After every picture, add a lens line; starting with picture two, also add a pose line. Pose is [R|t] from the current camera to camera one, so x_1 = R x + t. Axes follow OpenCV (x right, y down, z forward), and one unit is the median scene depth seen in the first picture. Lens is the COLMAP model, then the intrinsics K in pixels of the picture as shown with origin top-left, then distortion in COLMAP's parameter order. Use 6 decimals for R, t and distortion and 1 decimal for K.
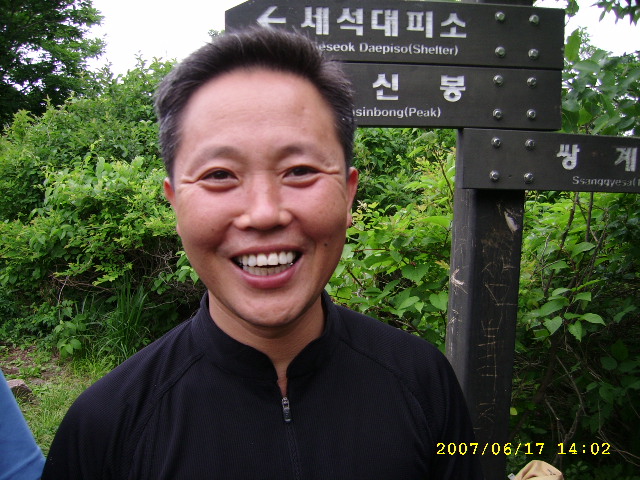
lens RADIAL K [[643.7, 0, 319.8], [0, 643.7, 245.6], [0, 0, 1]] dist [-0.105760, 0.000000]
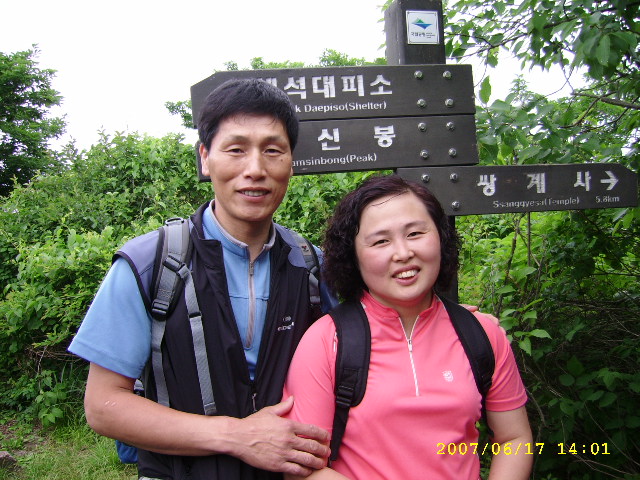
lens RADIAL K [[643.7, 0, 317.4], [0, 643.7, 243.9], [0, 0, 1]] dist [-0.105760, 0.000000]
pose [[0.995664, -0.078131, 0.050483, 0.004643], [0.082631, 0.992112, -0.094262, 0.053013], [-0.042720, 0.098024, 0.994267, -0.162463]]
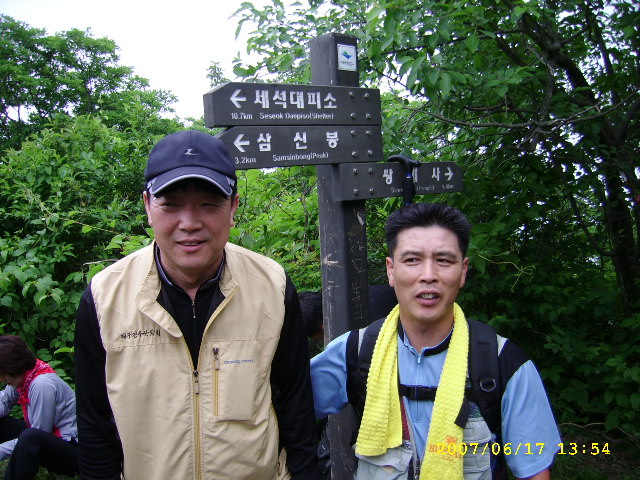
lens RADIAL K [[643.7, 0, 318.4], [0, 643.7, 243.5], [0, 0, 1]] dist [-0.105760, 0.000000]
pose [[0.825989, -0.118409, 0.551109, -0.675462], [0.139943, 0.990155, 0.002998, 0.003000], [-0.546039, 0.074648, 0.834428, -0.284433]]
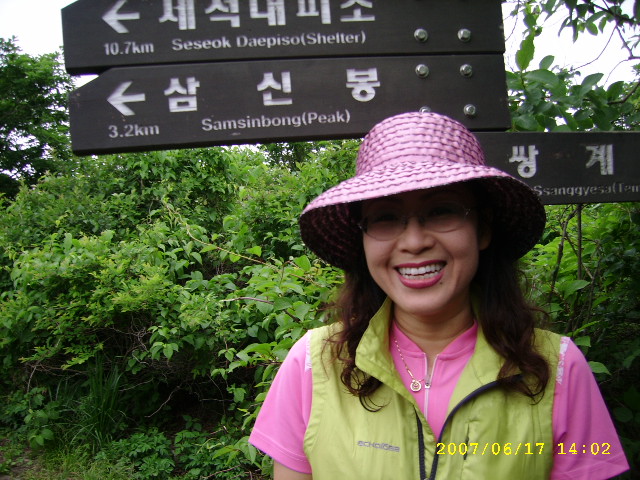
lens RADIAL K [[643.7, 0, 320.2], [0, 643.7, 244.6], [0, 0, 1]] dist [-0.105760, 0.000000]
pose [[0.997216, -0.074291, -0.006424, 0.133189], [0.073178, 0.991545, -0.107161, 0.024722], [0.014331, 0.106392, 0.994221, 0.218707]]
